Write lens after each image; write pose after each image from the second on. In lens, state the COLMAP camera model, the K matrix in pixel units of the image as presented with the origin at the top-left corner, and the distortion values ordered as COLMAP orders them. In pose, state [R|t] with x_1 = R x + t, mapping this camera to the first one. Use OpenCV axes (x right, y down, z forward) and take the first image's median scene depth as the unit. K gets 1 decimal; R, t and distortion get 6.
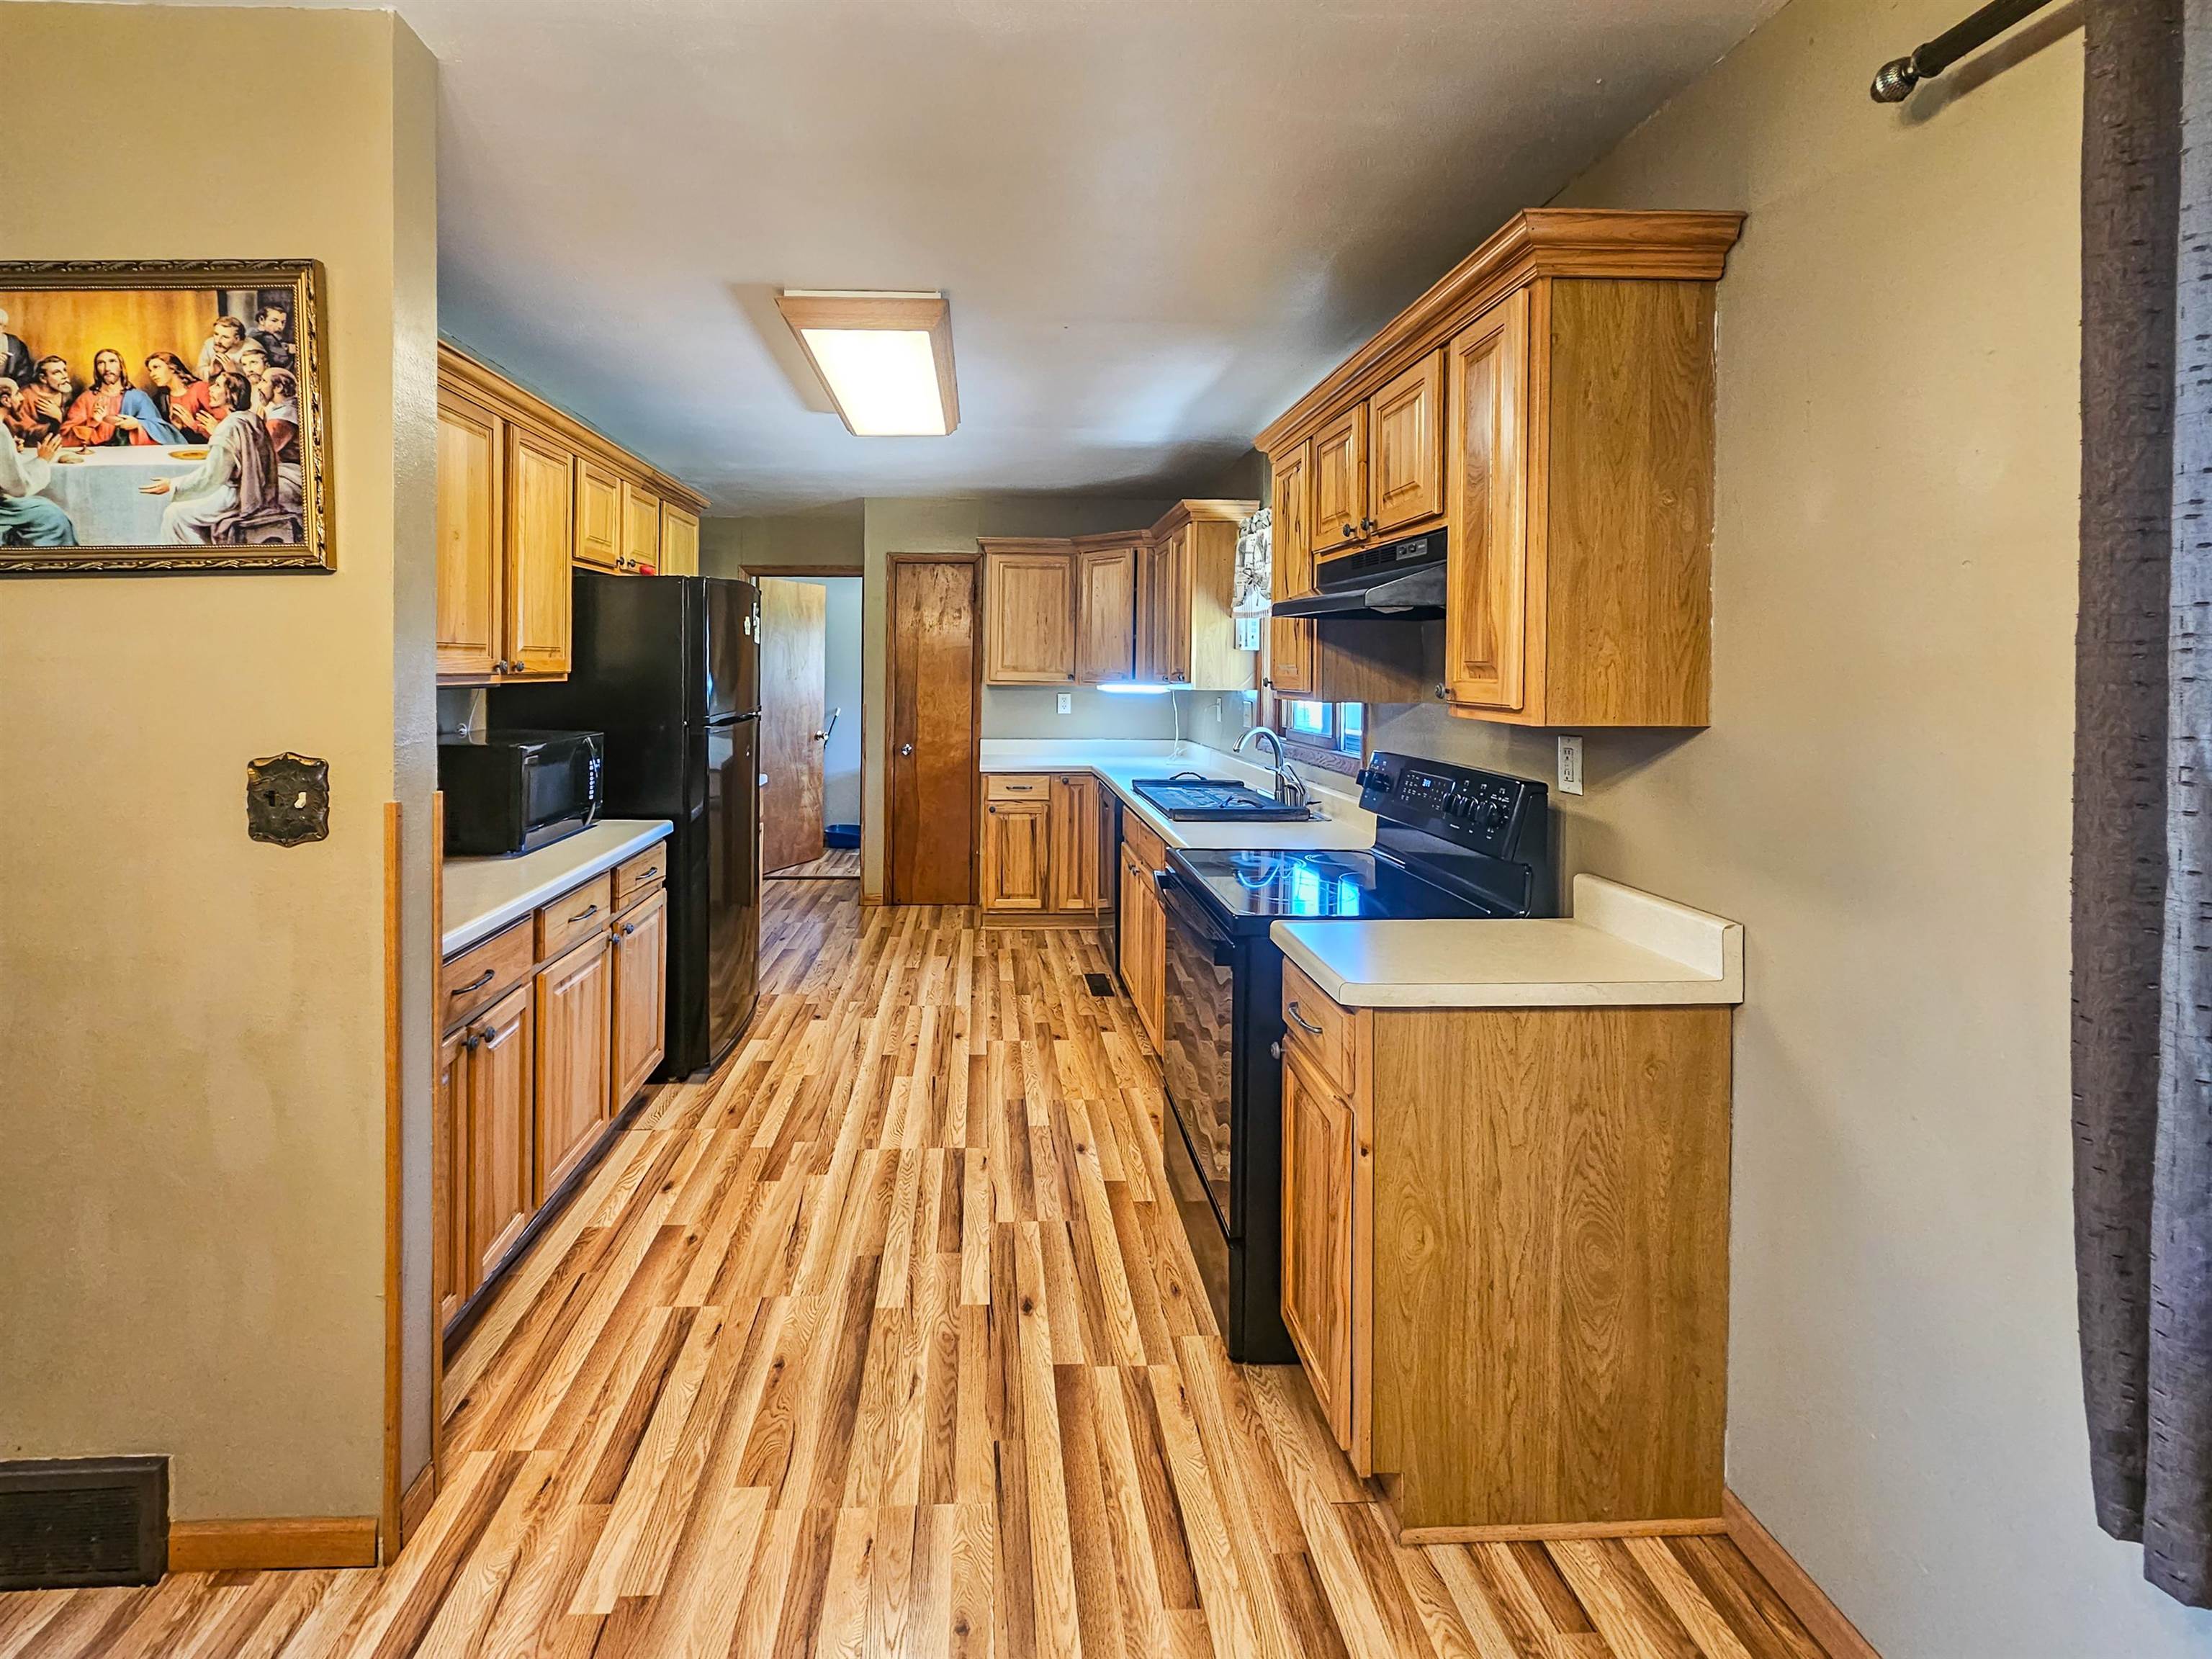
lens RADIAL K [[961.6, 0, 1015.6], [0, 961.6, 674.5], [0, 0, 1]] dist [0.000123, 0.000172]
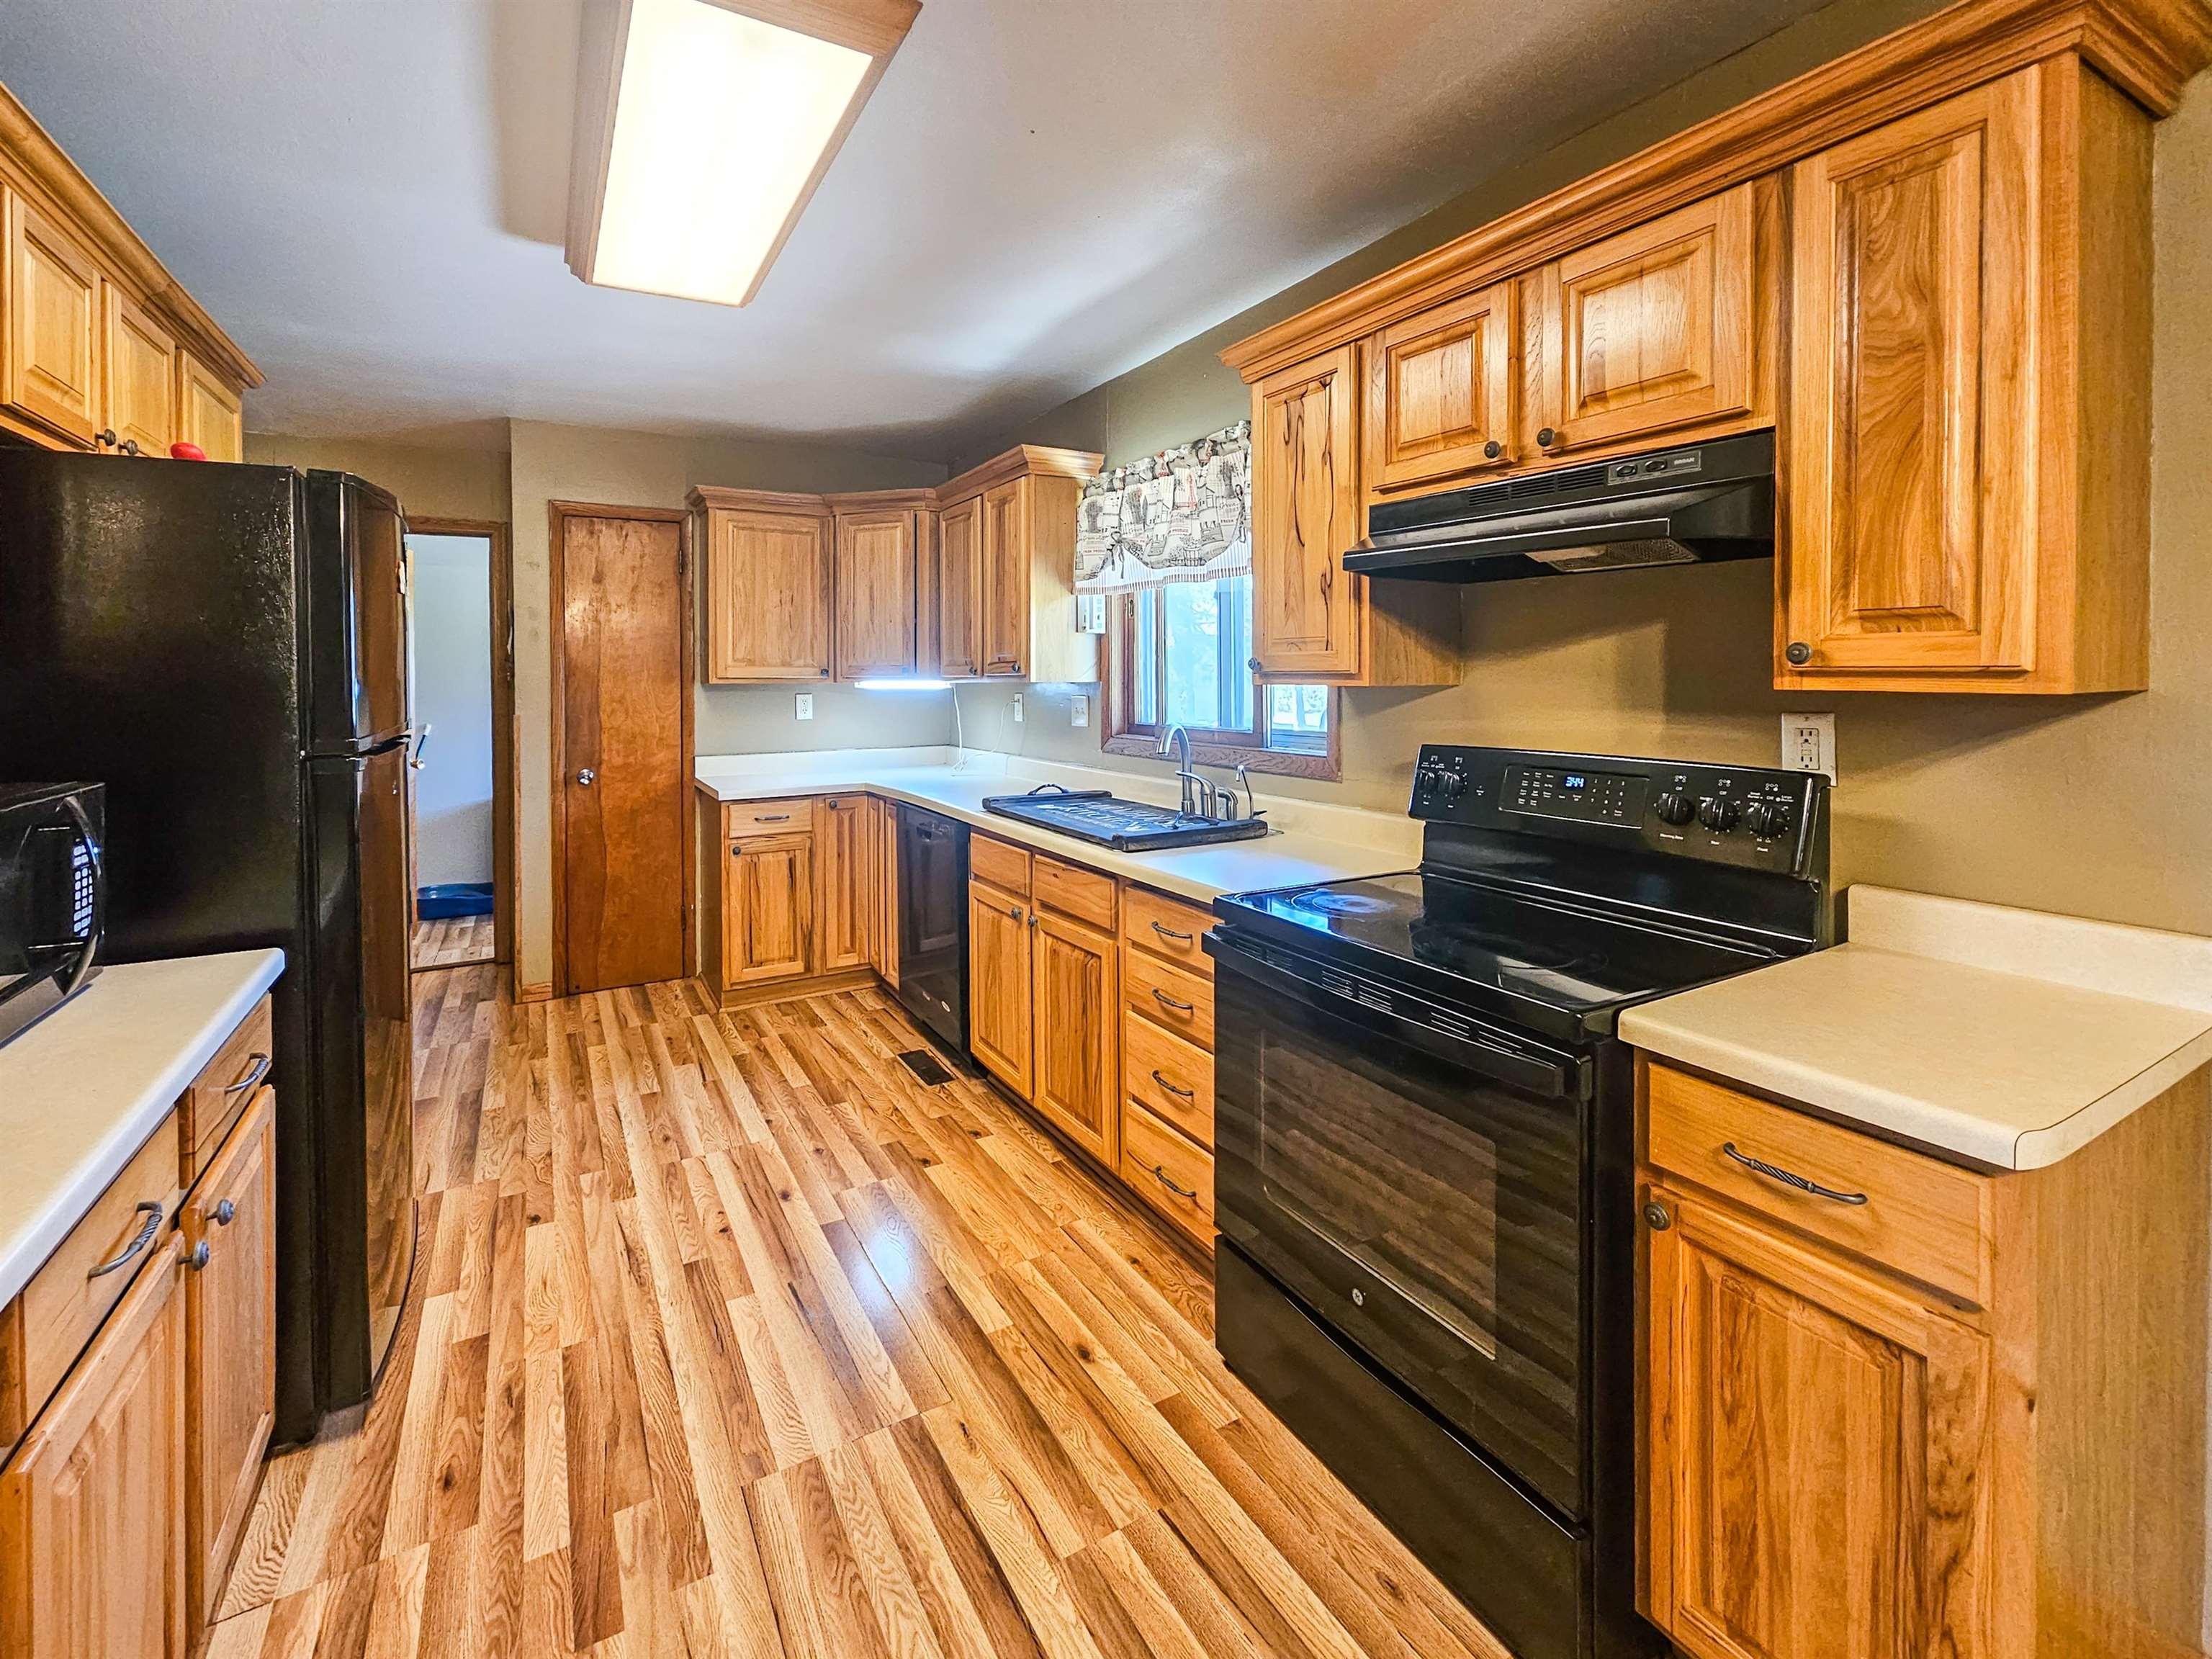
lens RADIAL K [[950.2, 0, 1049.4], [0, 950.2, 686.9], [0, 0, 1]] dist [0.000648, 0.000171]
pose [[0.890967, -0.017877, 0.453717, -0.244418], [0.014820, 0.999837, 0.010292, 0.017300], [-0.453827, -0.002446, 0.891087, 0.409545]]
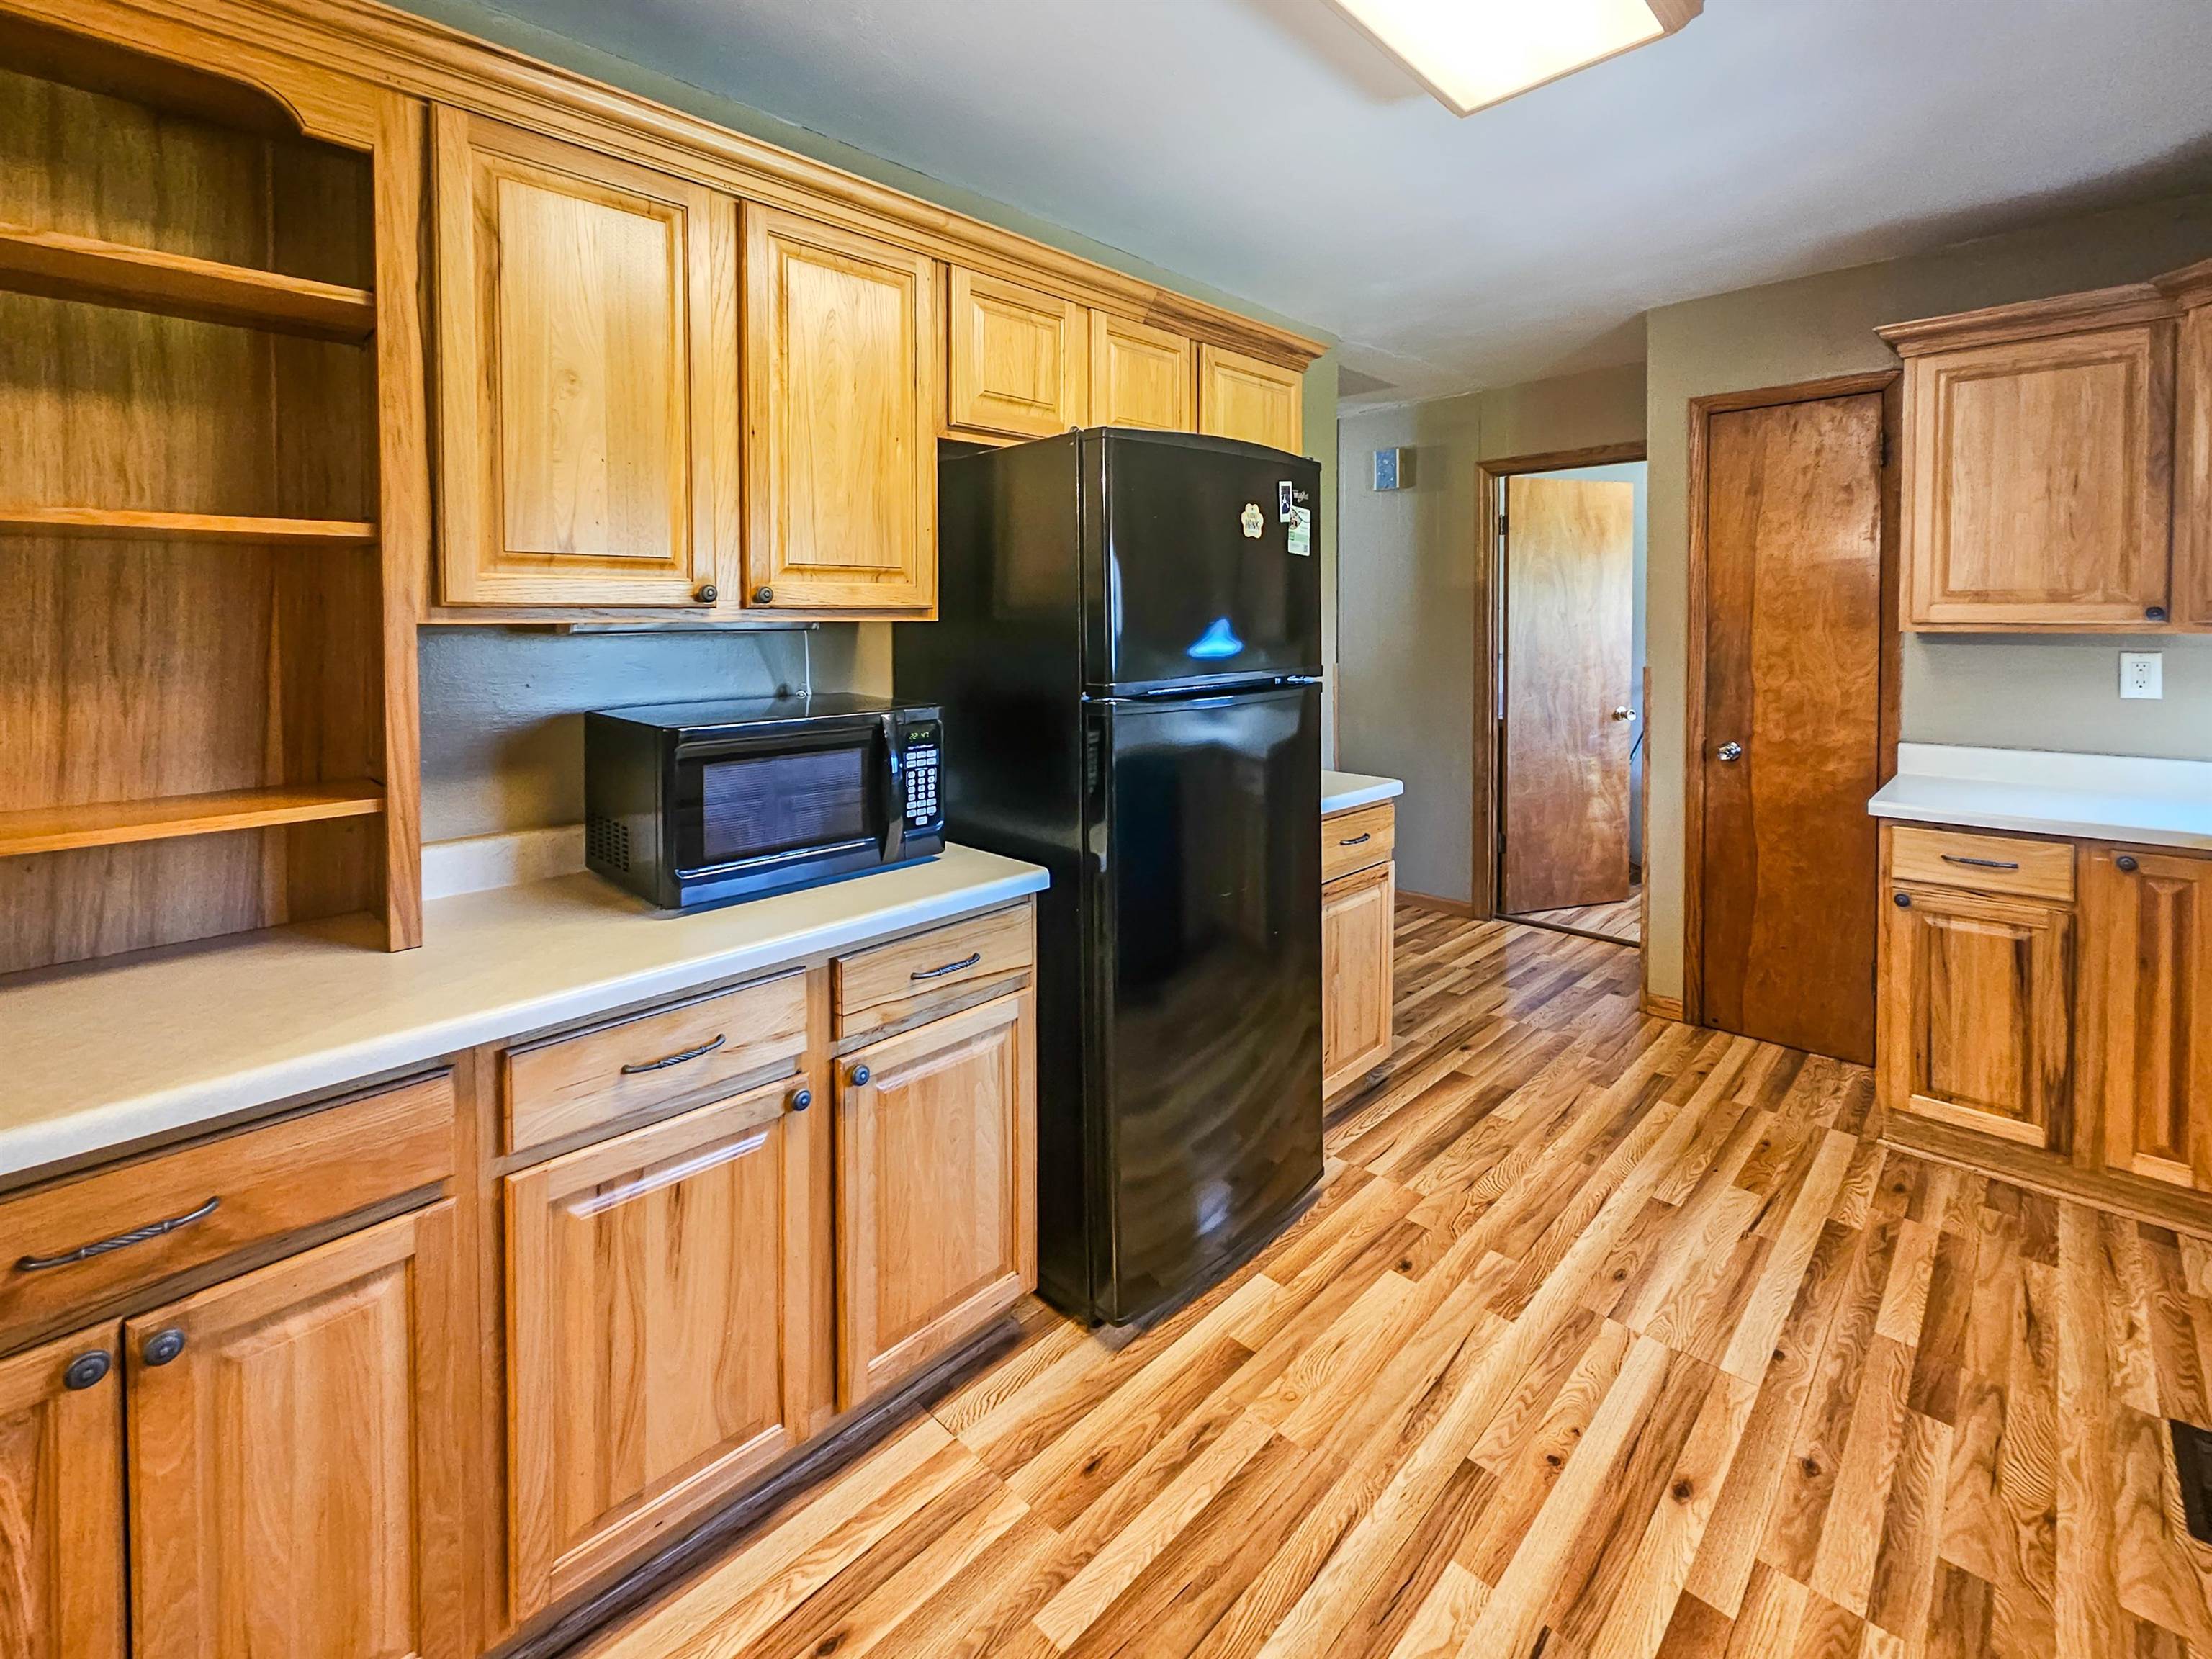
lens RADIAL K [[989.0, 0, 1121.0], [0, 989.0, 637.7], [0, 0, 1]] dist [-0.000622, 0.000089]
pose [[0.698742, 0.000296, -0.715374, 0.093752], [0.005383, 0.999969, 0.005671, 0.015494], [0.715354, -0.007813, 0.698719, 0.692656]]
